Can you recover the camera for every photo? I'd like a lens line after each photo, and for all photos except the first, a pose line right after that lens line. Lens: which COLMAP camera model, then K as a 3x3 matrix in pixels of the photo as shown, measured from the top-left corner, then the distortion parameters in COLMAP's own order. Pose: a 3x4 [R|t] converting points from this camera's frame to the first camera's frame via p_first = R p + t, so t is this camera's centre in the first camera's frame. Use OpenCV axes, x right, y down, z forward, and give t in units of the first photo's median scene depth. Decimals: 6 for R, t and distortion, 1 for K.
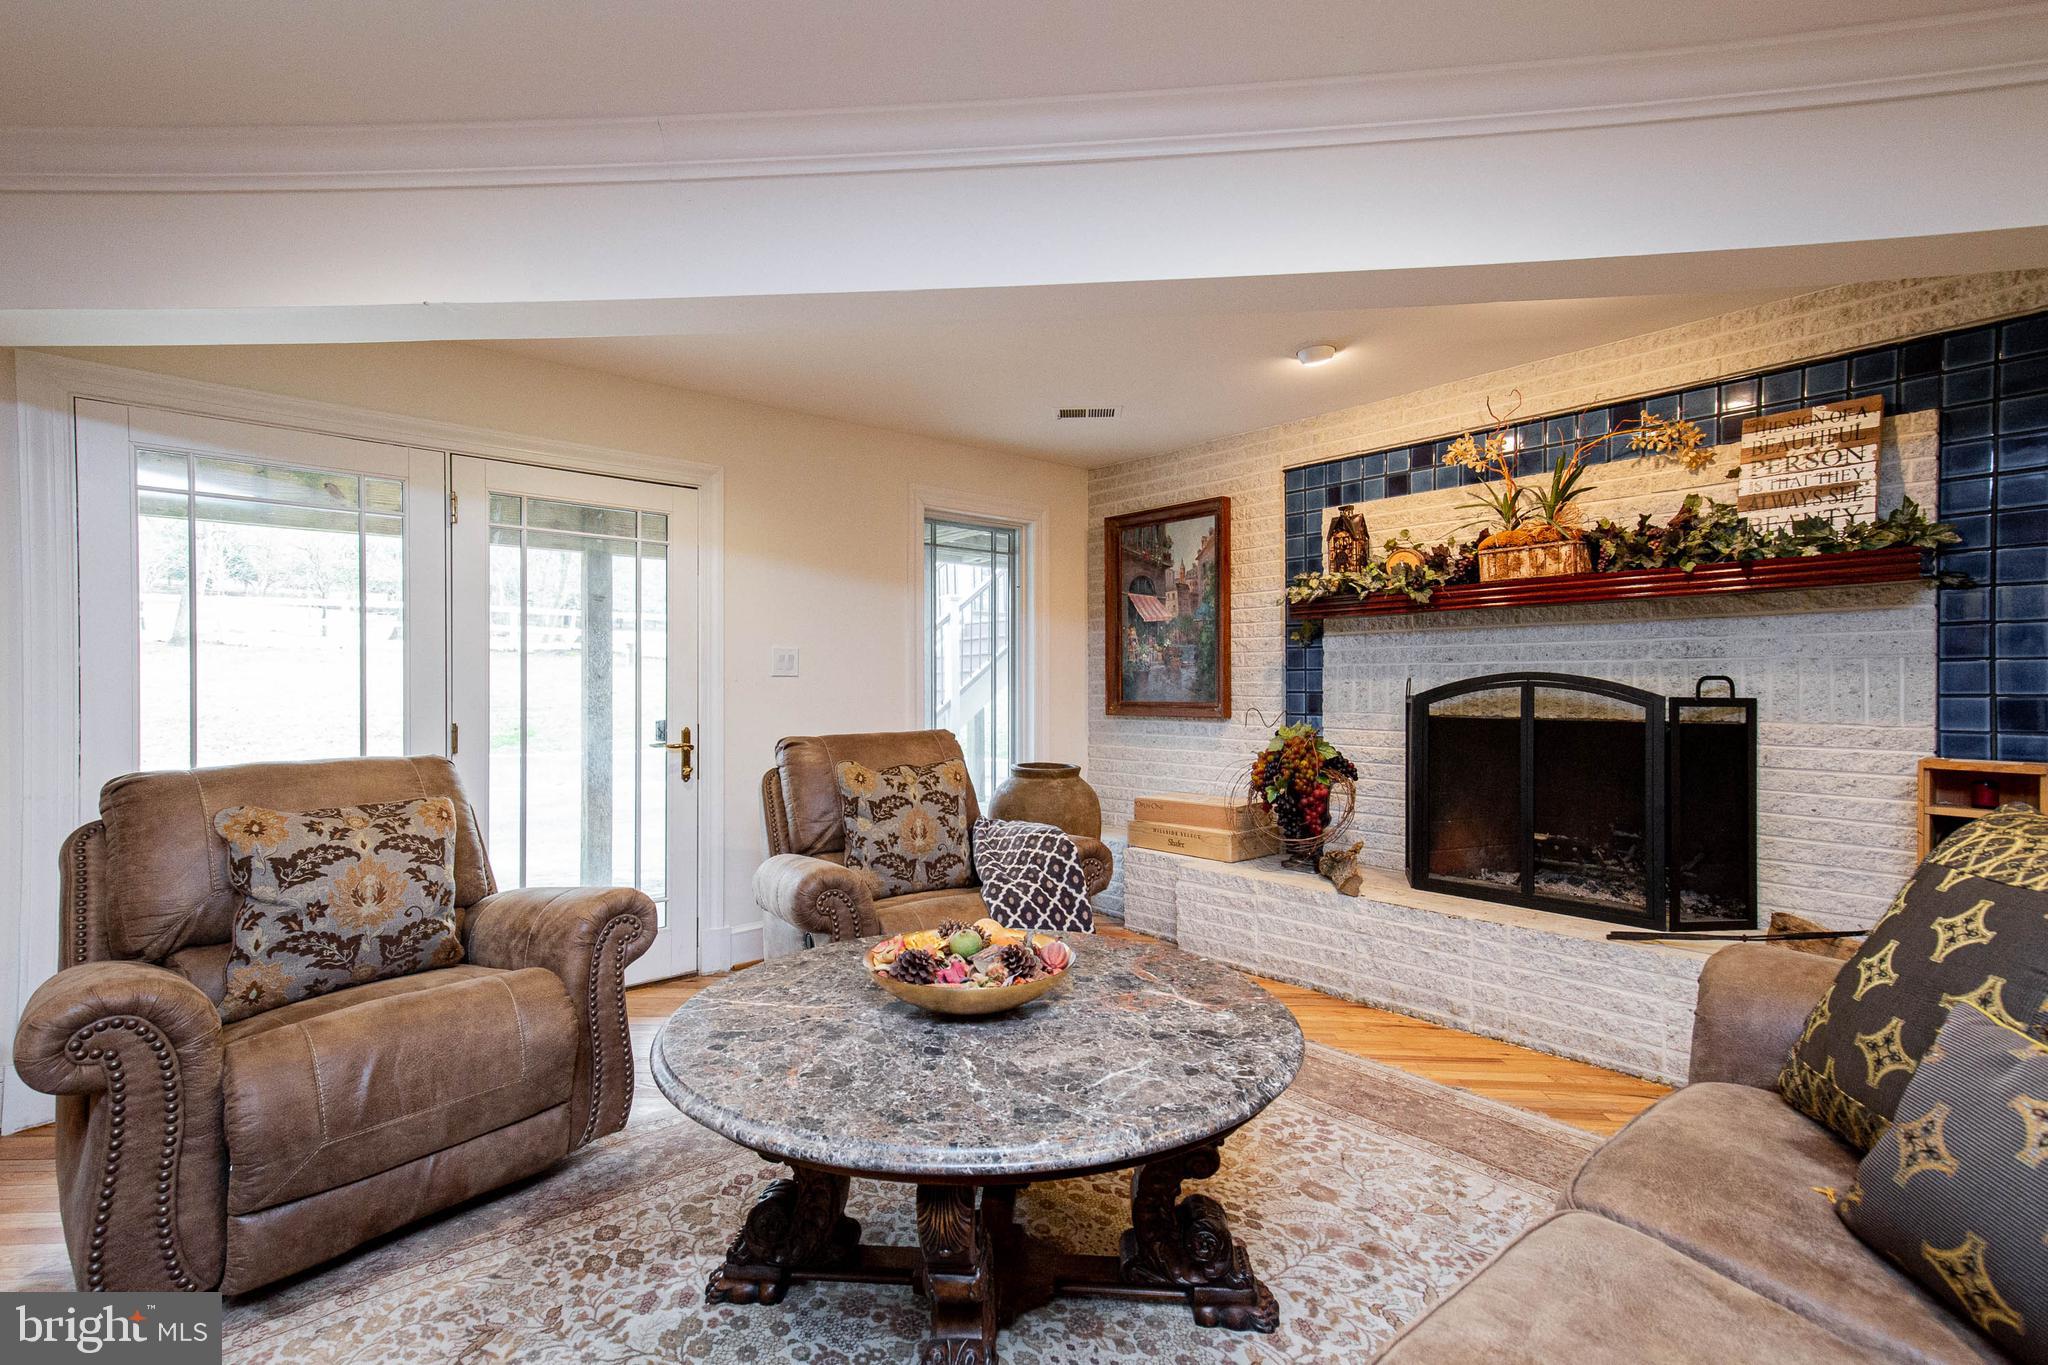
lens RADIAL K [[930.2, 0, 1023.4], [0, 930.2, 685.9], [0, 0, 1]] dist [0.027711, 0.000190]
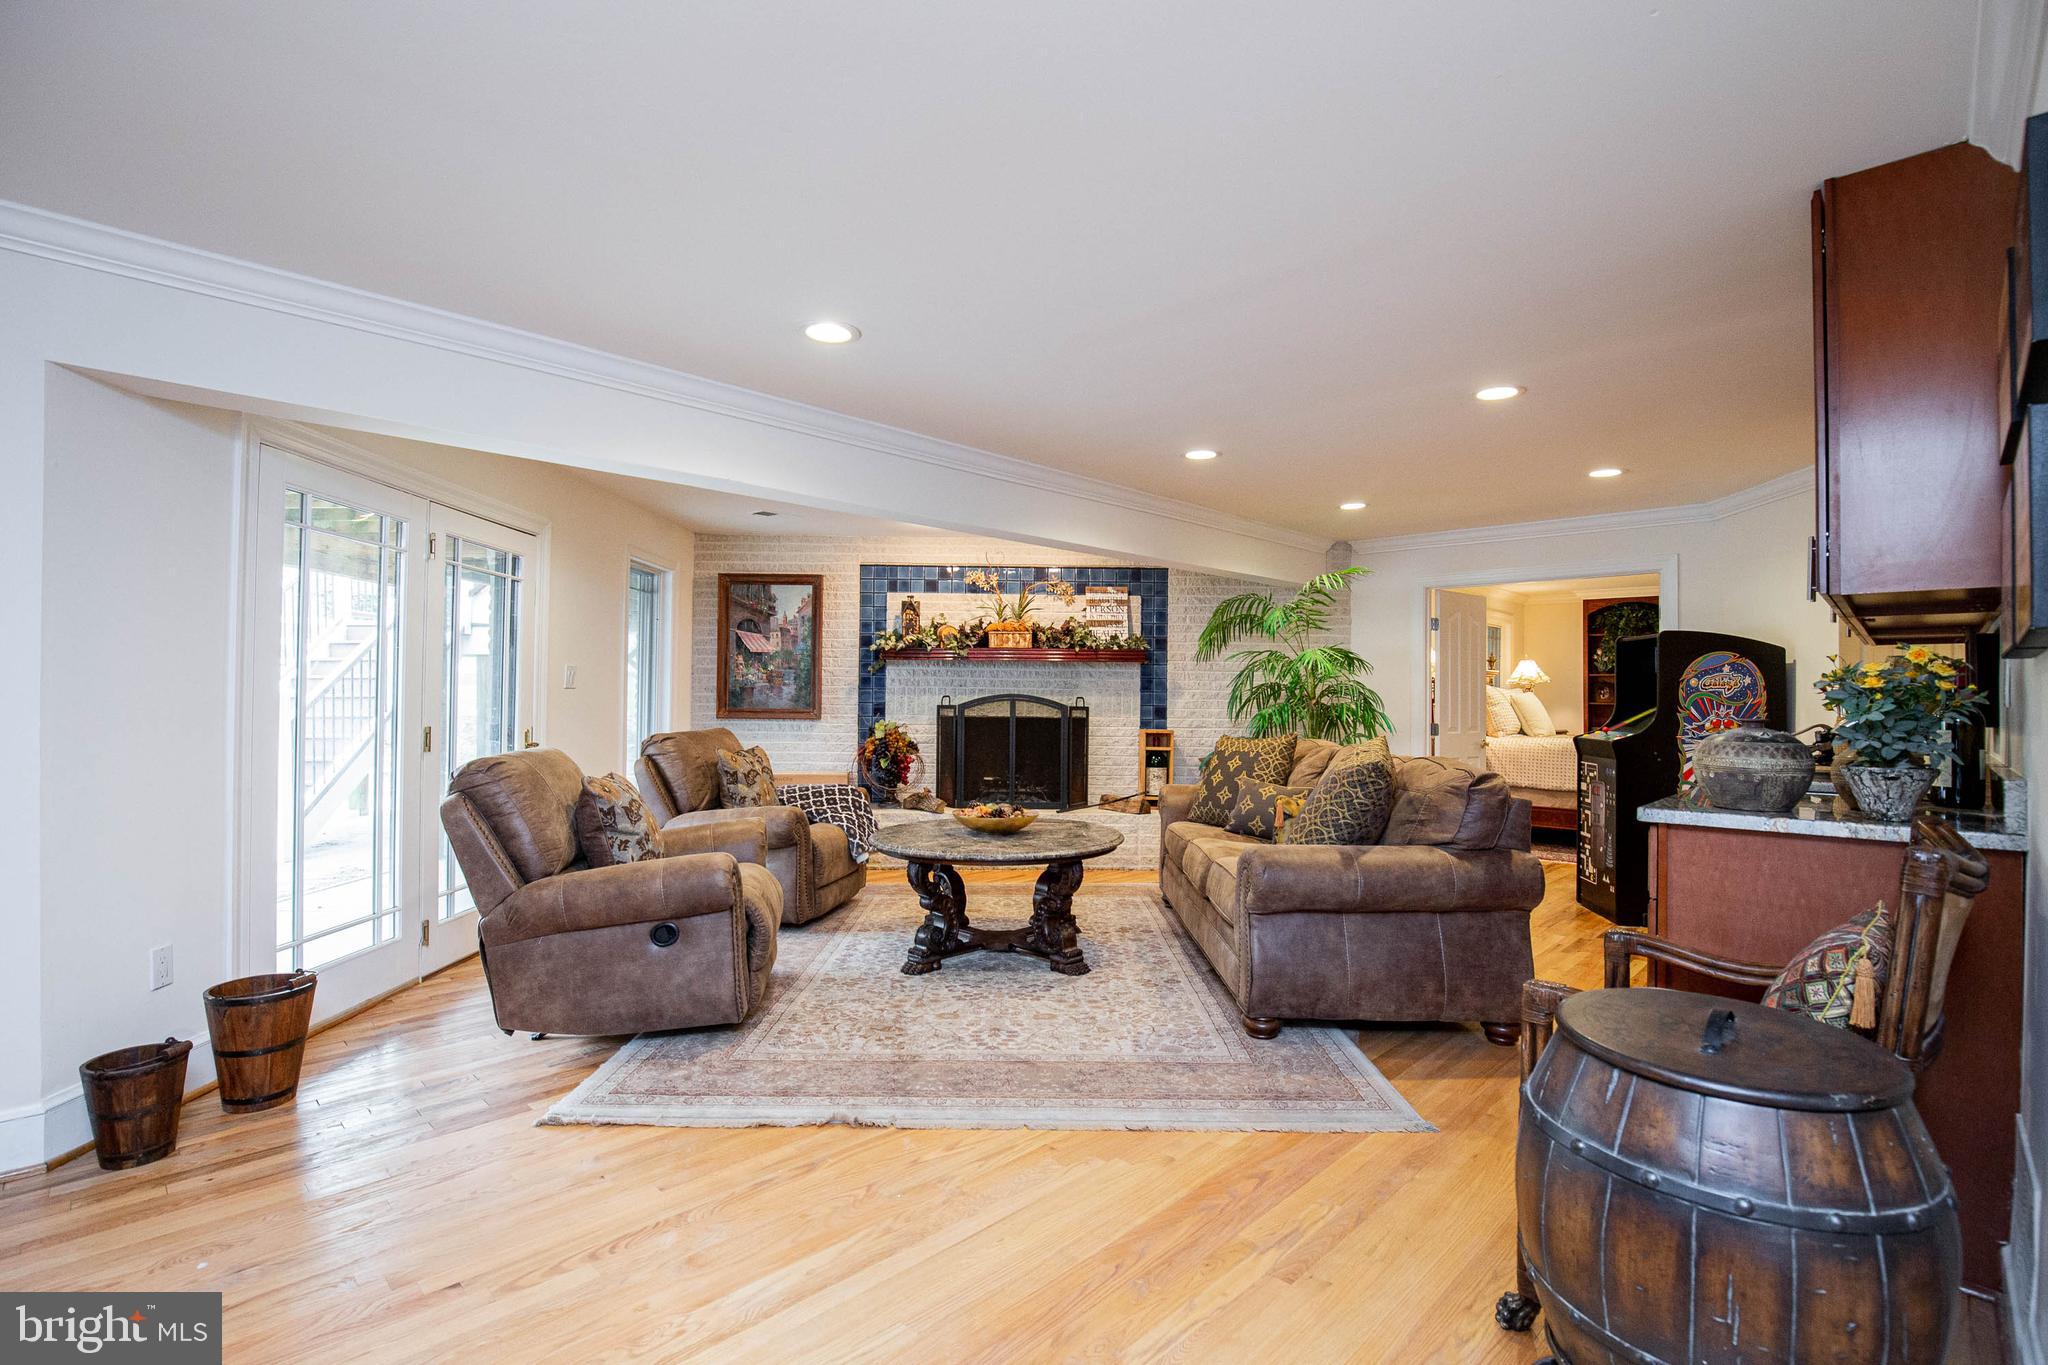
lens RADIAL K [[963.3, 0, 1024.2], [0, 963.3, 685.1], [0, 0, 1]] dist [-0.031235, 0.003658]
pose [[0.636475, 0.018518, 0.771075, -0.975467], [-0.012118, 0.999828, -0.014009, -0.004391], [-0.771202, -0.000428, 0.636590, -0.326371]]
